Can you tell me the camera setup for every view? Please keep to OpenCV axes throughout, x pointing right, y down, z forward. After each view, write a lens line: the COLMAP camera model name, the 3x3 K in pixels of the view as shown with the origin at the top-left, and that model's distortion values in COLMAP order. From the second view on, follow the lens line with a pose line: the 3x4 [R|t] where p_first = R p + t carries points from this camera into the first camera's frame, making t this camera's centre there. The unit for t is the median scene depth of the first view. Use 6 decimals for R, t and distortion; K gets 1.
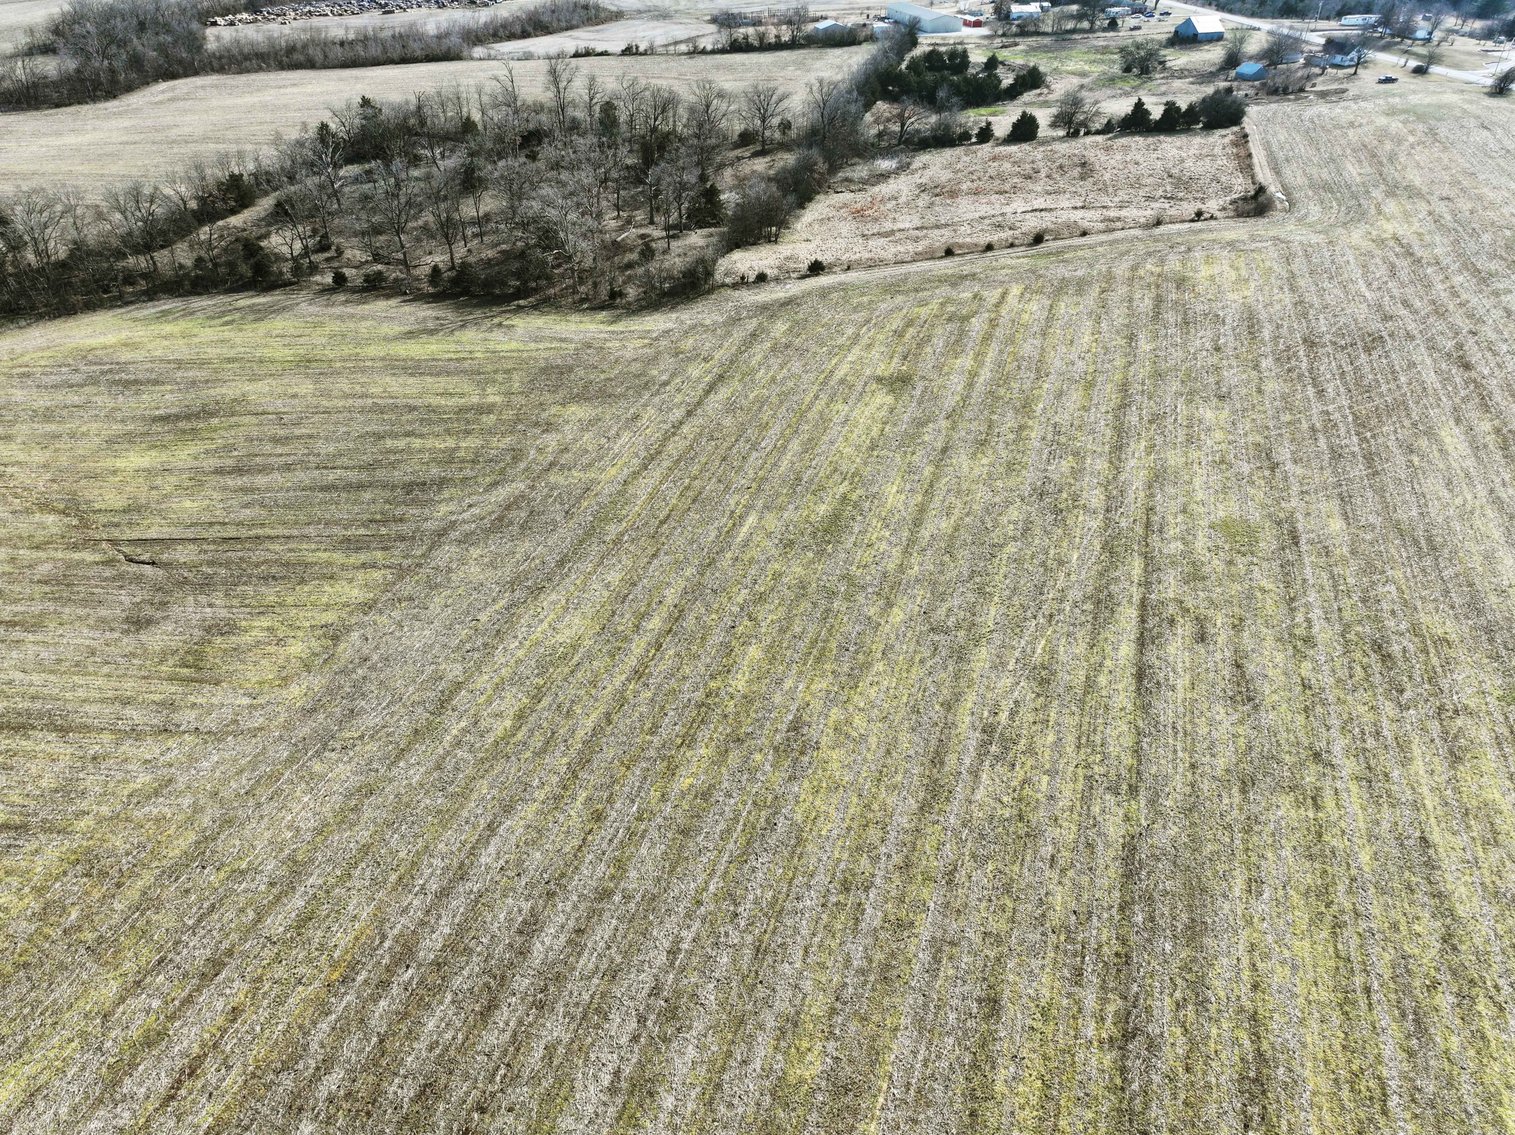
lens RADIAL K [[1061.6, 0, 757.7], [0, 1061.6, 566.6], [0, 0, 1]] dist [-0.004705, 0.022769]
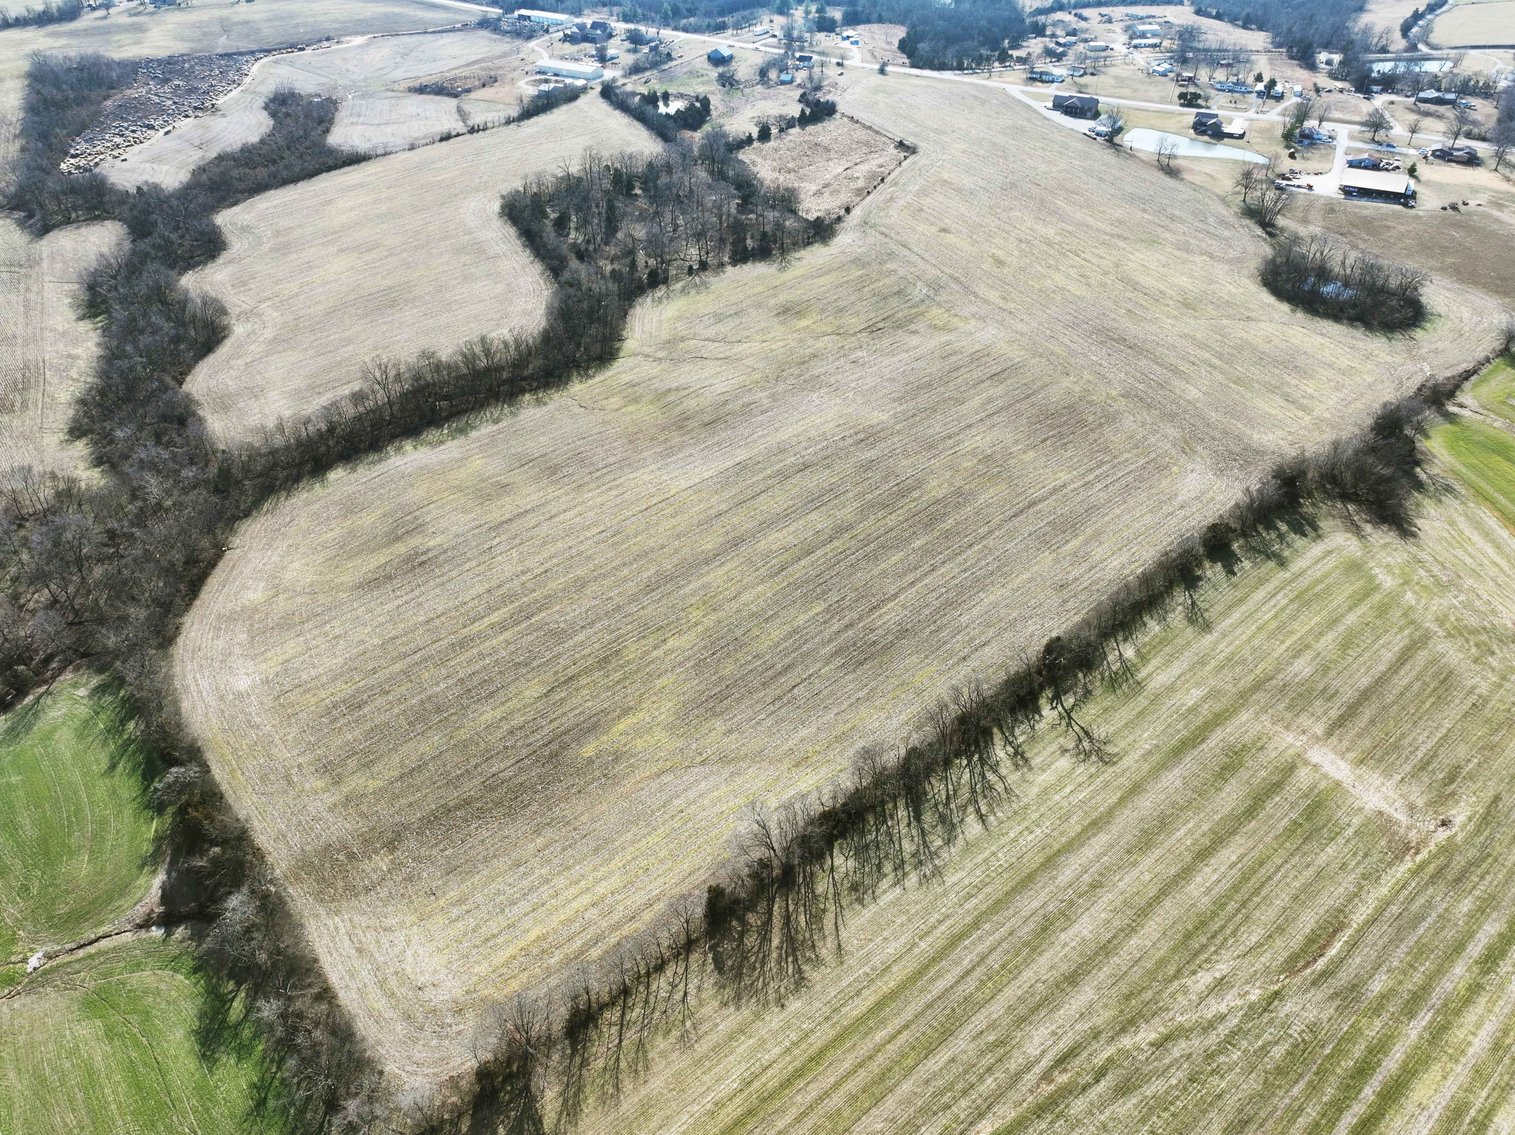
lens RADIAL K [[1061.6, 0, 755.8], [0, 1061.6, 571.1], [0, 0, 1]] dist [-0.004705, 0.022769]
pose [[0.707669, -0.438322, 0.554147, -1.415292], [0.397163, 0.895446, 0.201091, -0.069253], [-0.584351, 0.077781, 0.807765, -0.672057]]
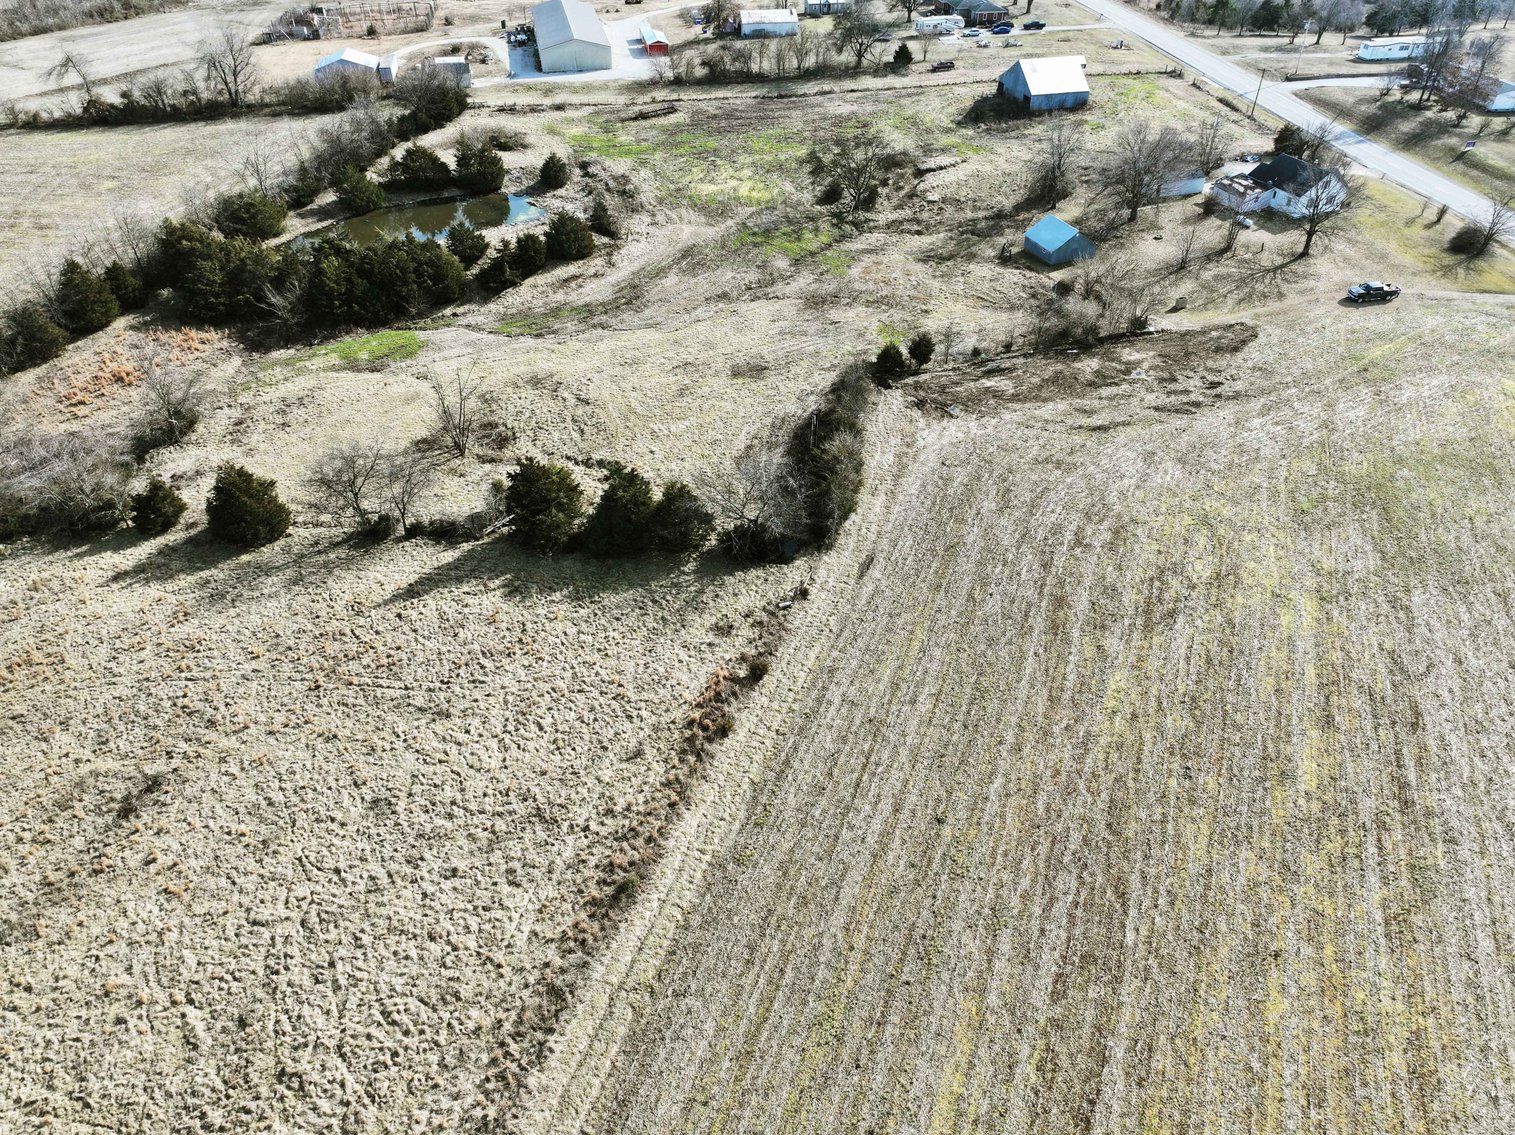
lens RADIAL K [[1061.6, 0, 757.8], [0, 1061.6, 568.7], [0, 0, 1]] dist [-0.004705, 0.022769]
pose [[0.996874, 0.041129, -0.067464, 0.482838], [-0.036318, 0.996811, 0.071058, -0.458951], [0.070171, -0.068385, 0.995188, 0.715005]]
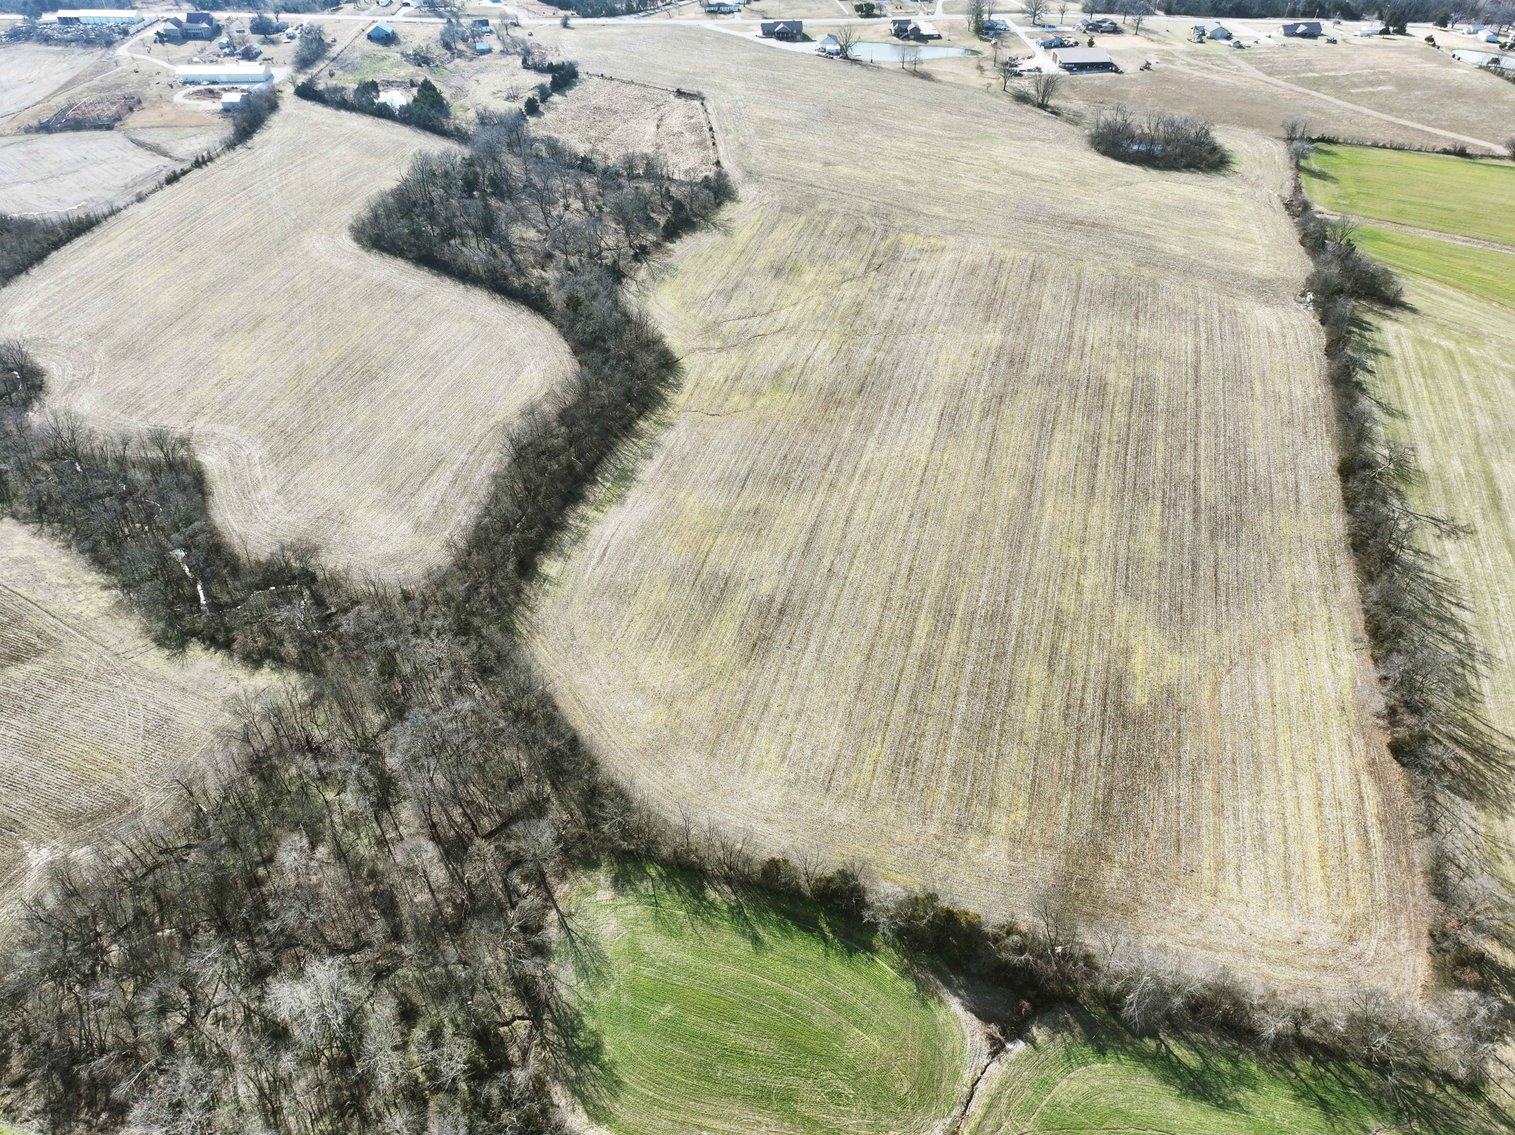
lens RADIAL K [[1061.6, 0, 760.2], [0, 1061.6, 575.3], [0, 0, 1]] dist [-0.004705, 0.022769]
pose [[0.216846, -0.638116, 0.738773, -1.775405], [0.546561, 0.706408, 0.449732, -0.488158], [-0.808856, 0.306262, 0.501951, -0.053066]]
